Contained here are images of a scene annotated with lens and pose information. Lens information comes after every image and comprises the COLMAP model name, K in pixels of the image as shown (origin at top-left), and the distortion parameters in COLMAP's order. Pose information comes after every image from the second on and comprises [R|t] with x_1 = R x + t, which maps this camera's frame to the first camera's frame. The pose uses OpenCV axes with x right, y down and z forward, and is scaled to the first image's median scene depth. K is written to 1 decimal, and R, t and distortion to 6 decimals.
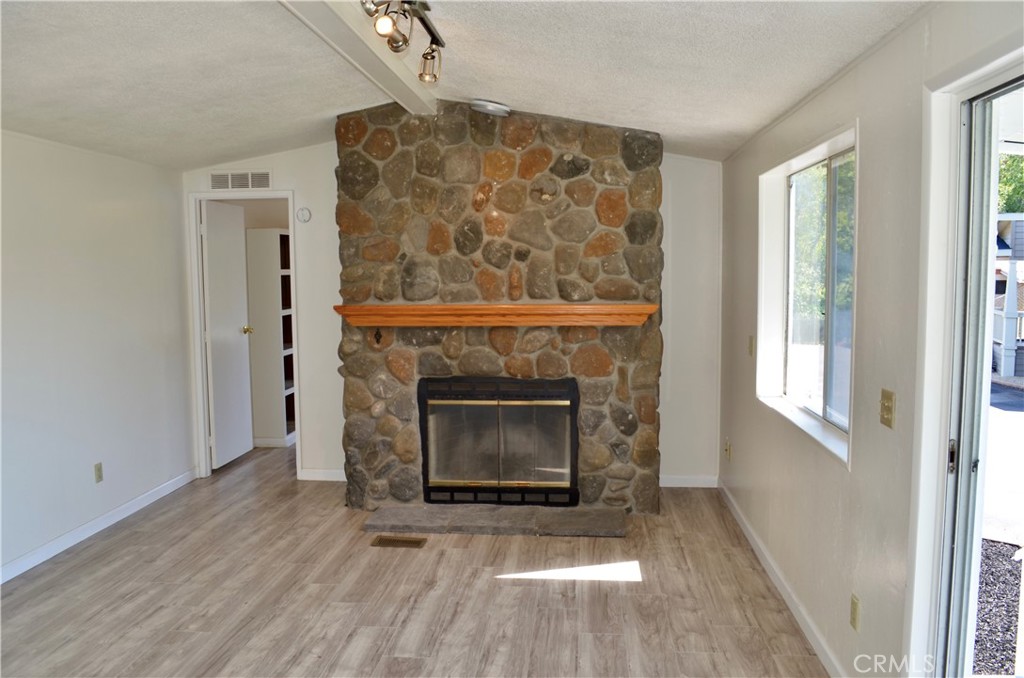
lens RADIAL K [[806.3, 0, 520.2], [0, 806.3, 339.8], [0, 0, 1]] dist [-0.083182, 0.014383]
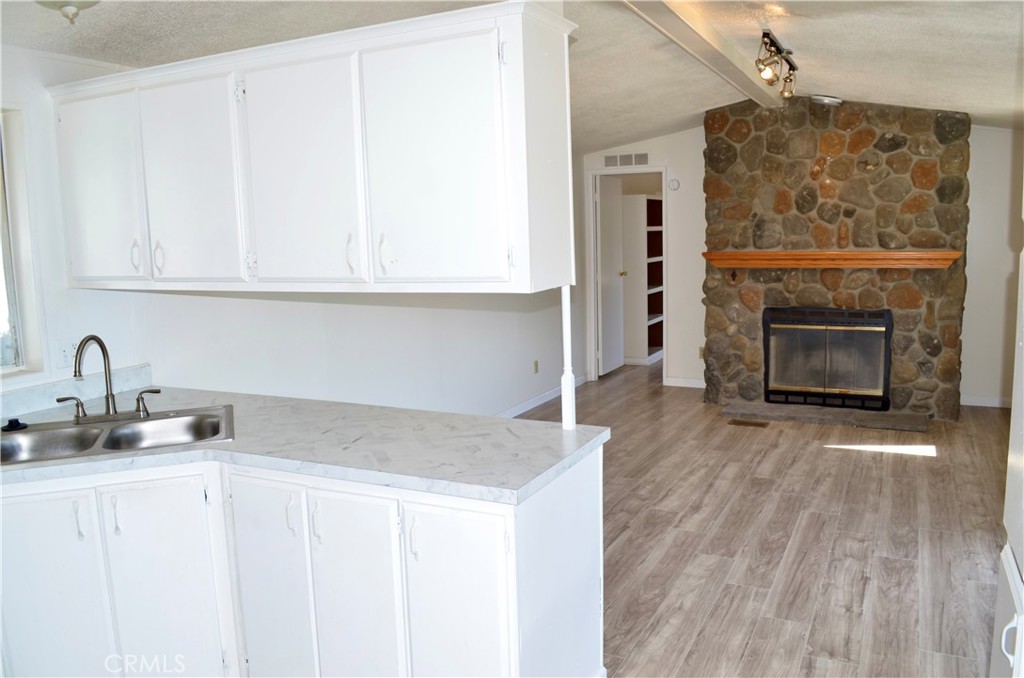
lens RADIAL K [[795.6, 0, 519.9], [0, 795.6, 339.2], [0, 0, 1]] dist [-0.085922, 0.009954]
pose [[0.927543, 0.033961, -0.372170, -0.014021], [-0.014083, 0.998331, 0.056001, 0.033826], [0.373450, -0.046702, 0.926474, -0.366450]]
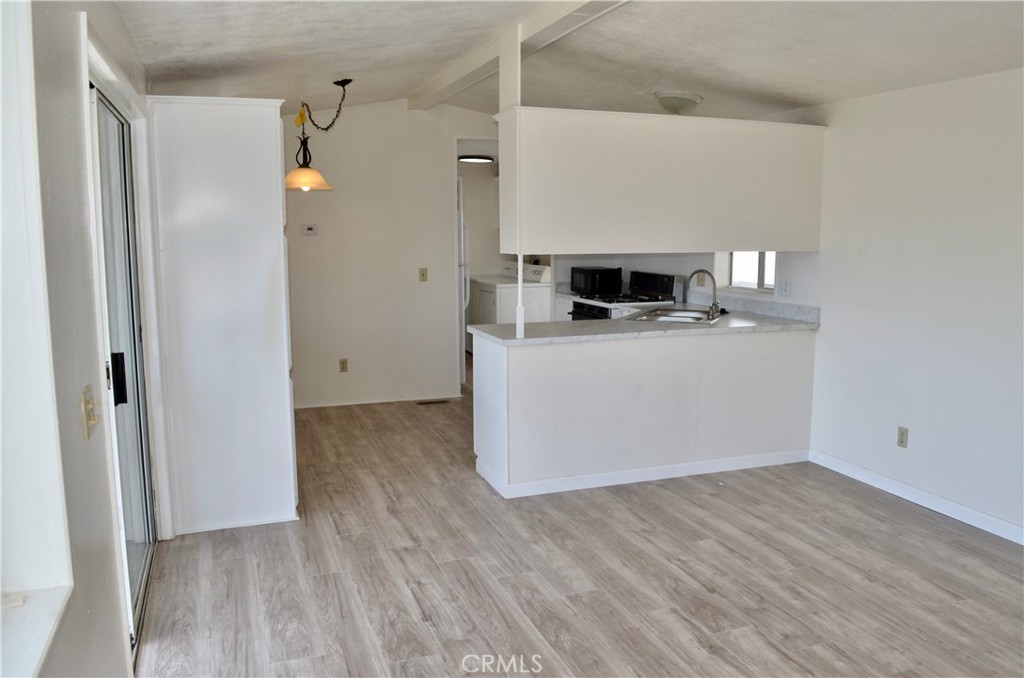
lens RADIAL K [[818.1, 0, 517.4], [0, 818.1, 340.7], [0, 0, 1]] dist [-0.085552, 0.014666]
pose [[-0.909212, 0.067174, -0.410878, 0.202659], [-0.028283, 0.974652, 0.221930, -0.078065], [0.415371, 0.213402, -0.884266, 0.912362]]
